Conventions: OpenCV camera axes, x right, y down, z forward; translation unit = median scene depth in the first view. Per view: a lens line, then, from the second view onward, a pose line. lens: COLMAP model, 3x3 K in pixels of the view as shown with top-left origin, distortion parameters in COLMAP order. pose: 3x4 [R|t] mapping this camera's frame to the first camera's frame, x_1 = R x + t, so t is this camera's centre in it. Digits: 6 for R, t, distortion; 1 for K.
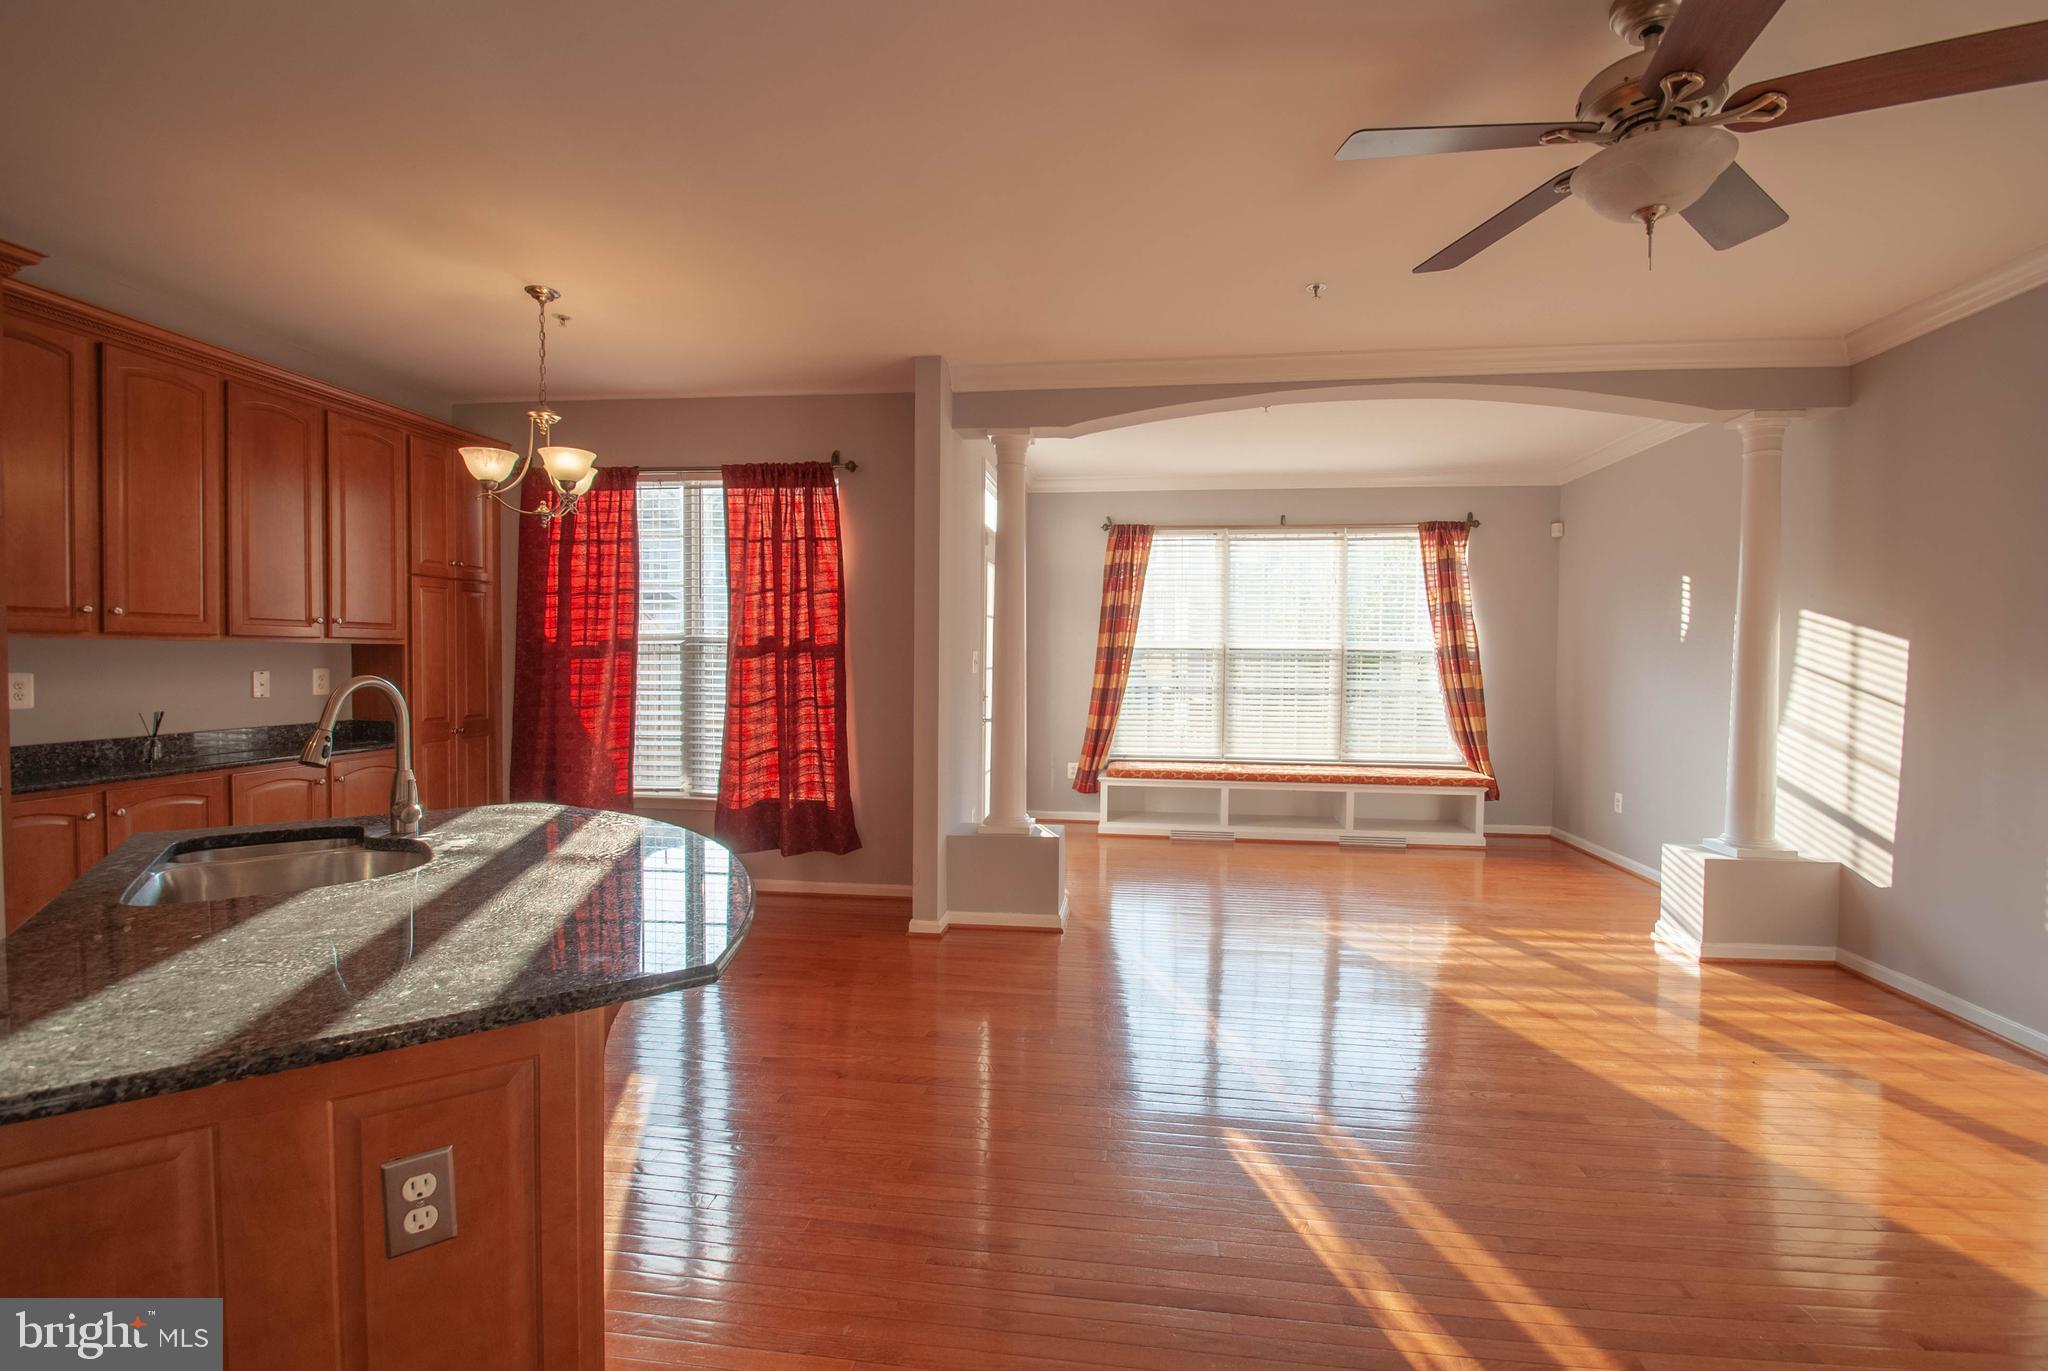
lens RADIAL K [[907.1, 0, 1031.0], [0, 907.1, 686.0], [0, 0, 1]] dist [0.013776, -0.019297]
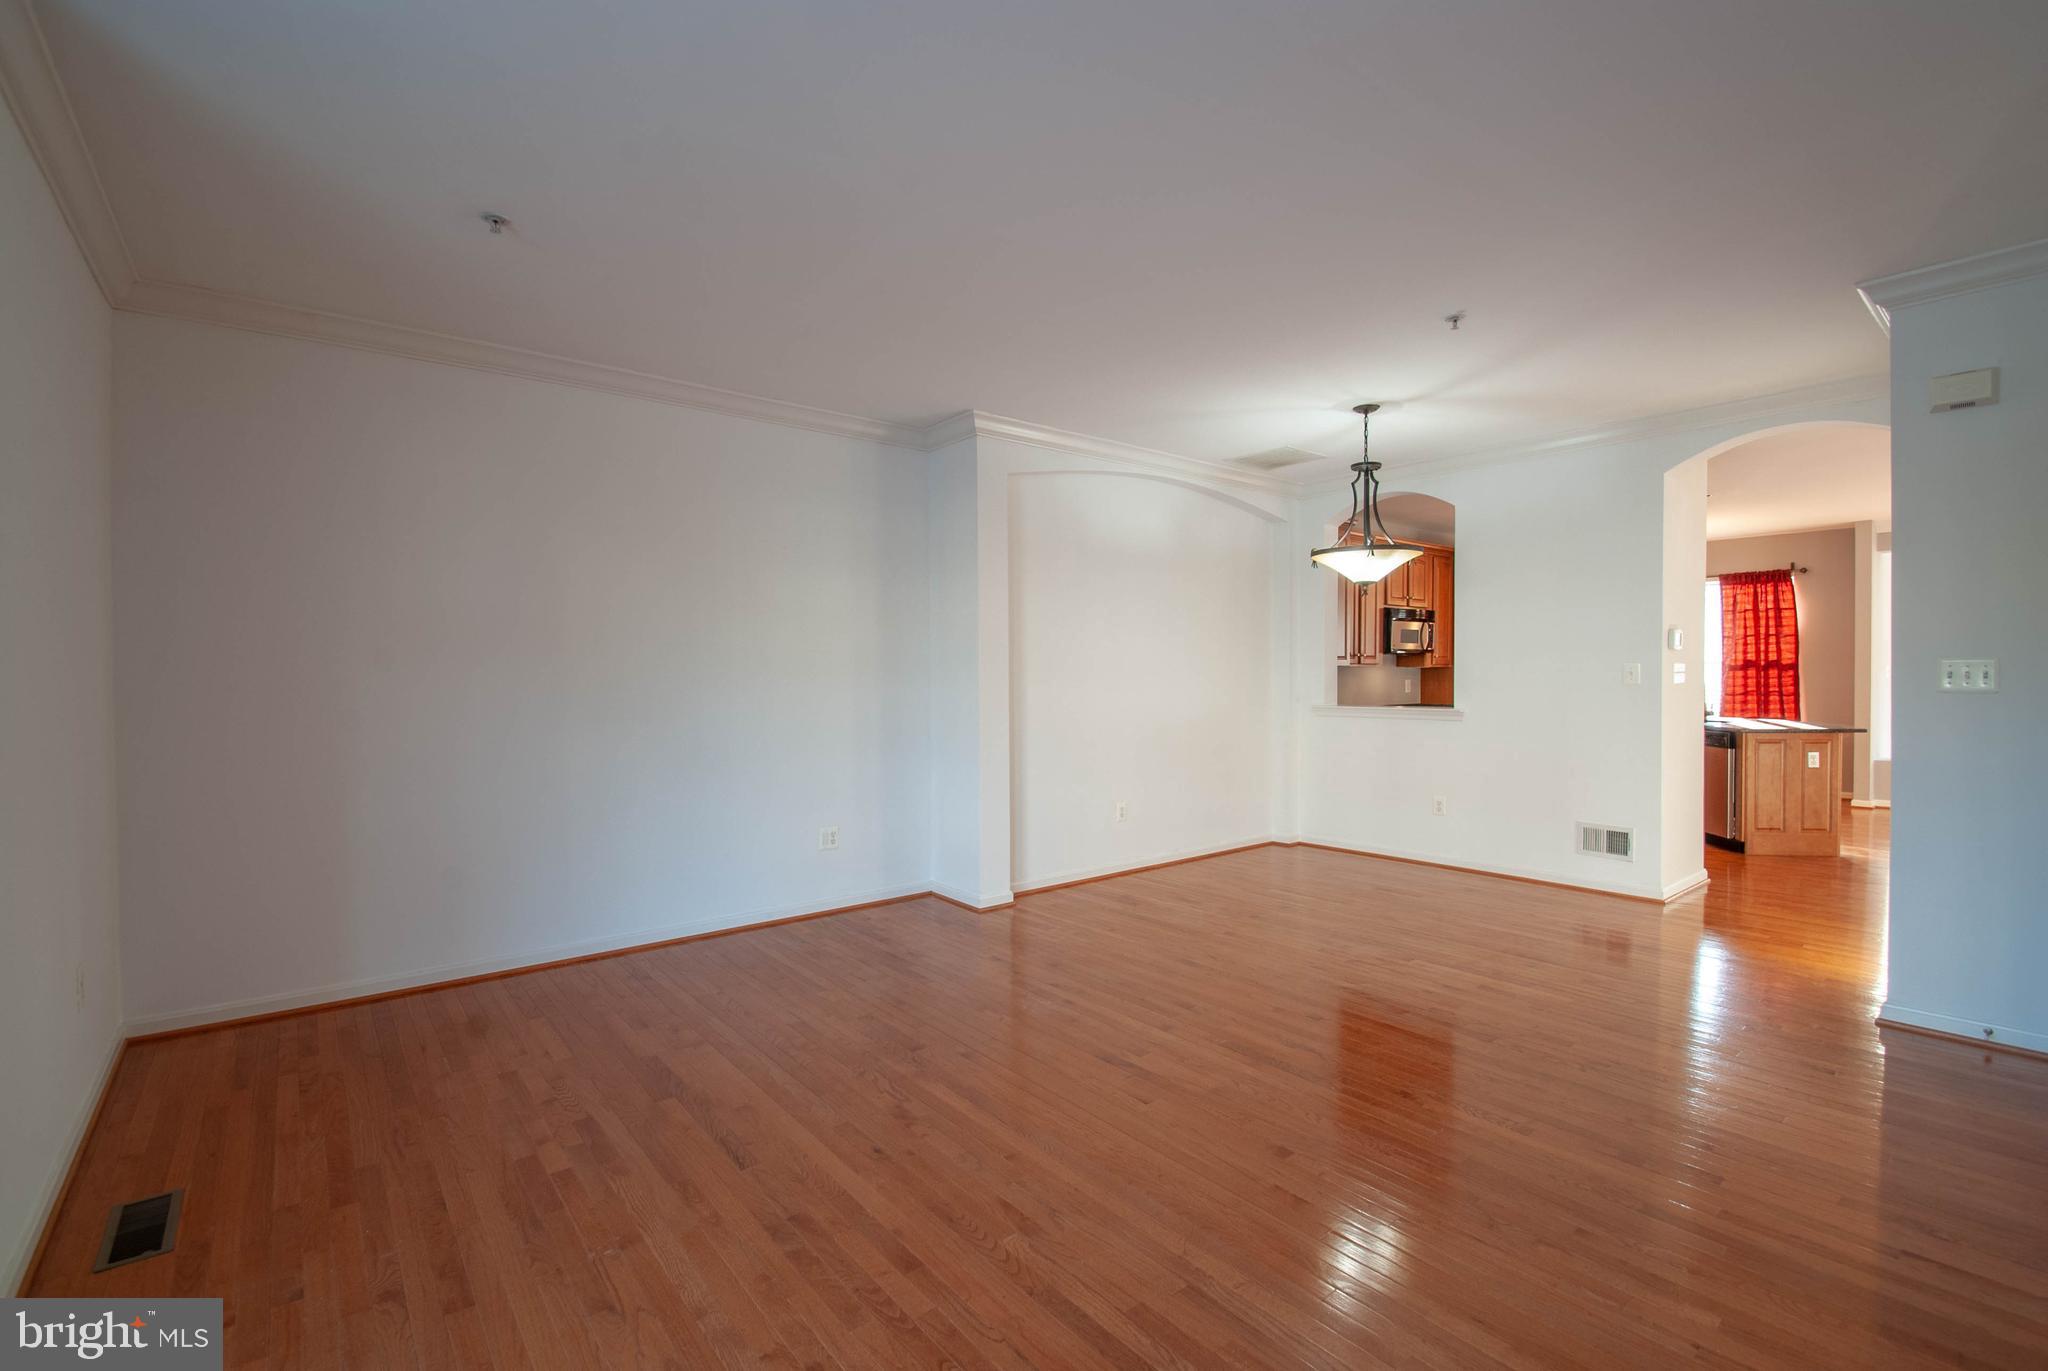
lens RADIAL K [[907.1, 0, 1031.0], [0, 907.1, 686.0], [0, 0, 1]] dist [0.013776, -0.019297]
pose [[0.728029, 0.000570, -0.685546, -0.073462], [-0.014025, 0.999803, -0.014062, 0.052281], [0.685403, 0.019852, 0.727893, -1.508998]]
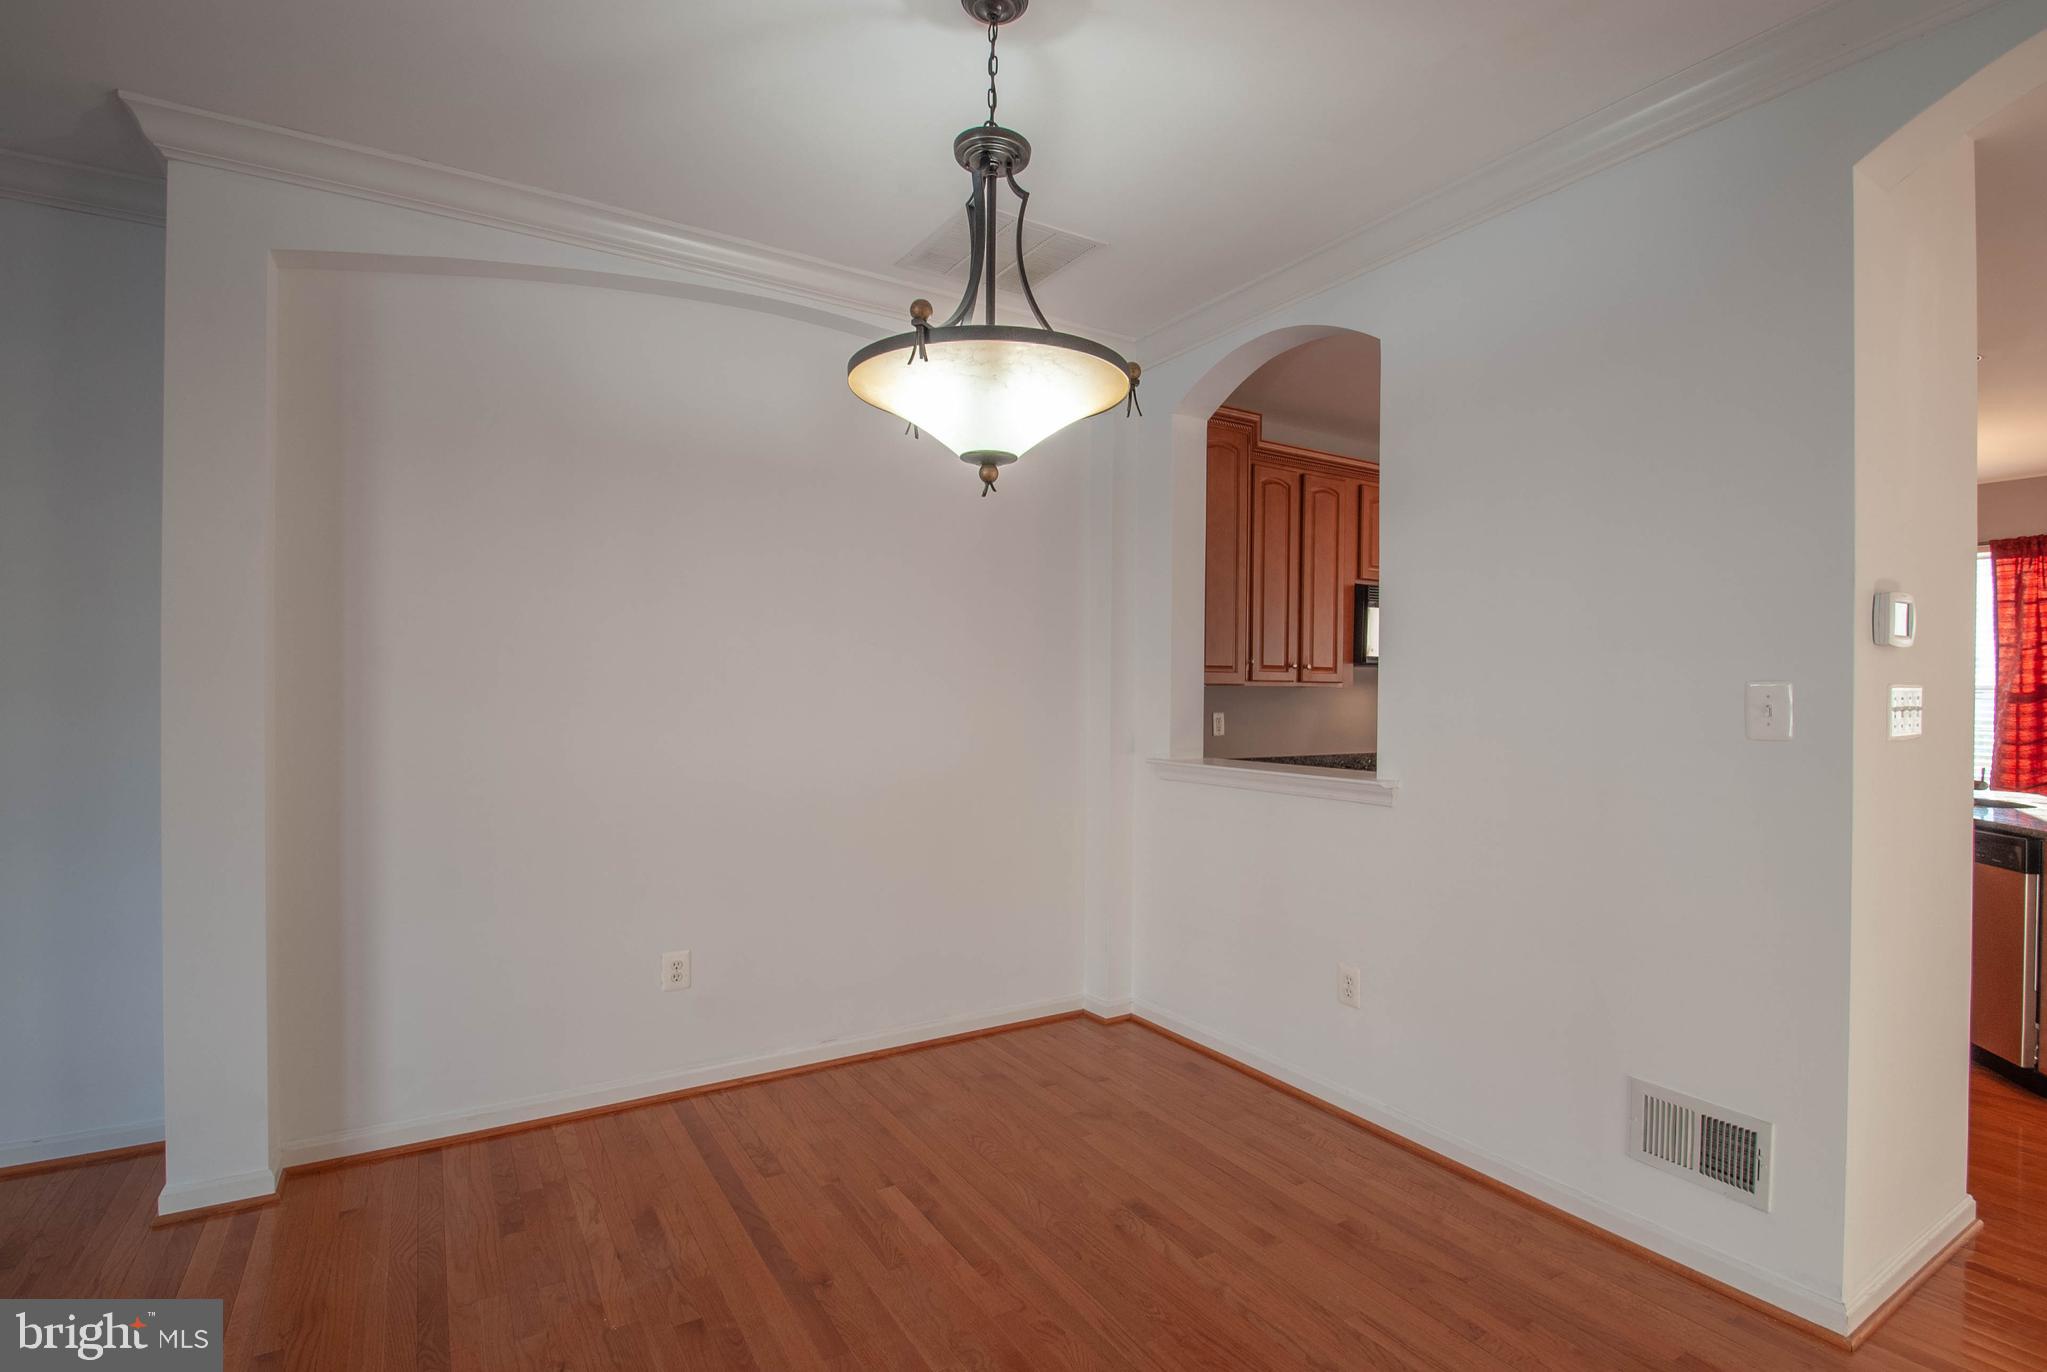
lens RADIAL K [[984.1, 0, 1023.5], [0, 984.1, 686.0], [0, 0, 1]] dist [-0.000315, -0.014481]
pose [[0.634534, -0.003304, -0.772888, -0.166396], [-0.031490, 0.999050, -0.030124, 0.025360], [0.772253, 0.043453, 0.633827, -0.779784]]
